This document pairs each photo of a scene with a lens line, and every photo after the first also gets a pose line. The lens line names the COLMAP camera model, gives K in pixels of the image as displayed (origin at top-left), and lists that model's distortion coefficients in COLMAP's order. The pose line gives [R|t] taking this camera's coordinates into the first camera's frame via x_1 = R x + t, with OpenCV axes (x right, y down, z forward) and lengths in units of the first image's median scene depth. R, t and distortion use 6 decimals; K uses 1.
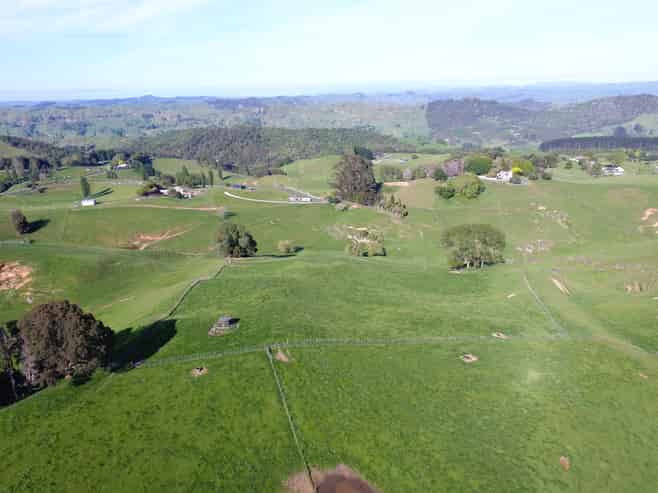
lens RADIAL K [[490.5, 0, 327.0], [0, 490.5, 244.4], [0, 0, 1]] dist [0.009290, 0.005287]
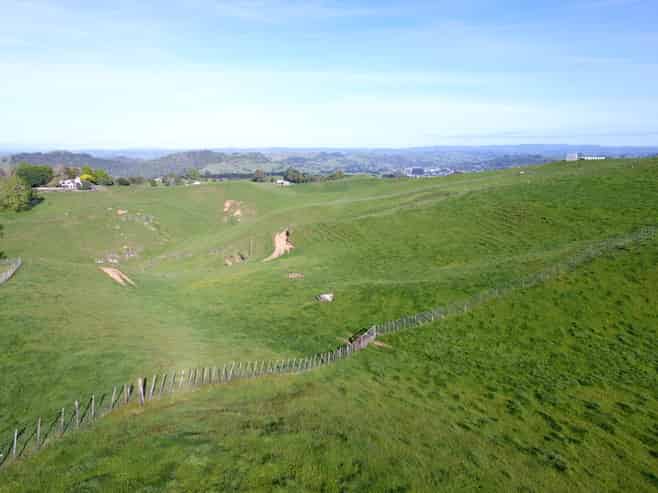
lens RADIAL K [[377.4, 0, 327.9], [0, 377.4, 244.9], [0, 0, 1]] dist [0.007546, 0.000216]
pose [[0.657329, -0.161788, 0.736032, 0.162330], [0.221007, 0.975125, 0.016969, 0.047056], [-0.720468, 0.151514, 0.676734, 0.275239]]
